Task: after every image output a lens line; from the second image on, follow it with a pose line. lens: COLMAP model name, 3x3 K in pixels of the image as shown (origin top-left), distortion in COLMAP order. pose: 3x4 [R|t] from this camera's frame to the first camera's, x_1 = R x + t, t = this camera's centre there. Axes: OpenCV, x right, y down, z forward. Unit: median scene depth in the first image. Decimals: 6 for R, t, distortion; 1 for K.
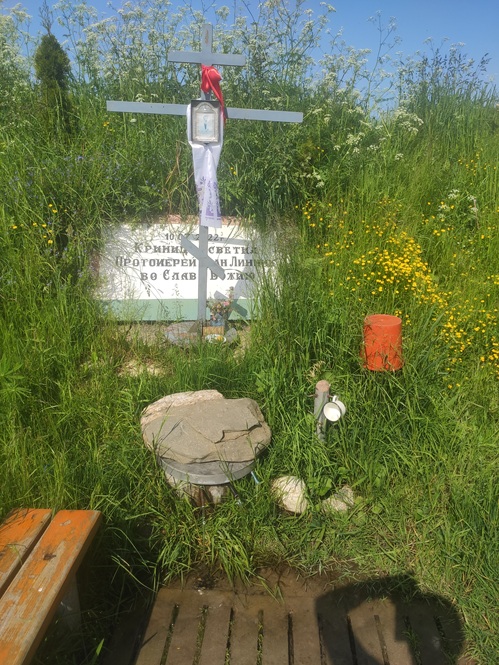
lens RADIAL K [[500.9, 0, 239.5], [0, 500.9, 330.5], [0, 0, 1]] dist [0.075891, -0.001193]
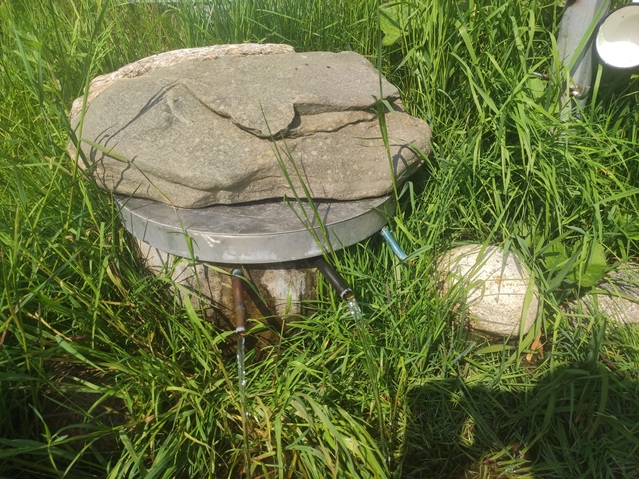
lens RADIAL K [[481.3, 0, 319.5], [0, 481.3, 239.5], [0, 0, 1]] dist [0.075891, -0.001193]
pose [[0.999071, -0.040247, -0.015418, -0.013561], [0.042138, 0.987283, 0.153283, 0.203774], [0.009053, -0.153791, 0.988062, 0.580563]]
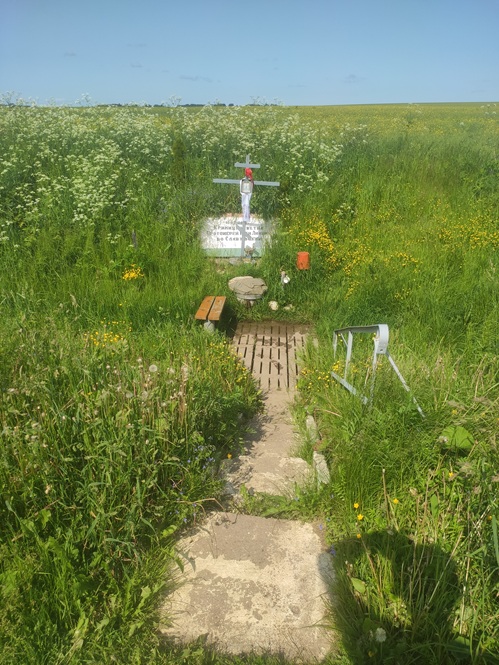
lens RADIAL K [[528.0, 0, 248.3], [0, 528.0, 356.2], [0, 0, 1]] dist [0.007438, -0.005829]
pose [[0.999929, -0.000257, 0.011909, -0.096135], [-0.001075, 0.993740, 0.111715, 0.238294], [-0.011863, -0.111719, 0.993669, -2.252714]]
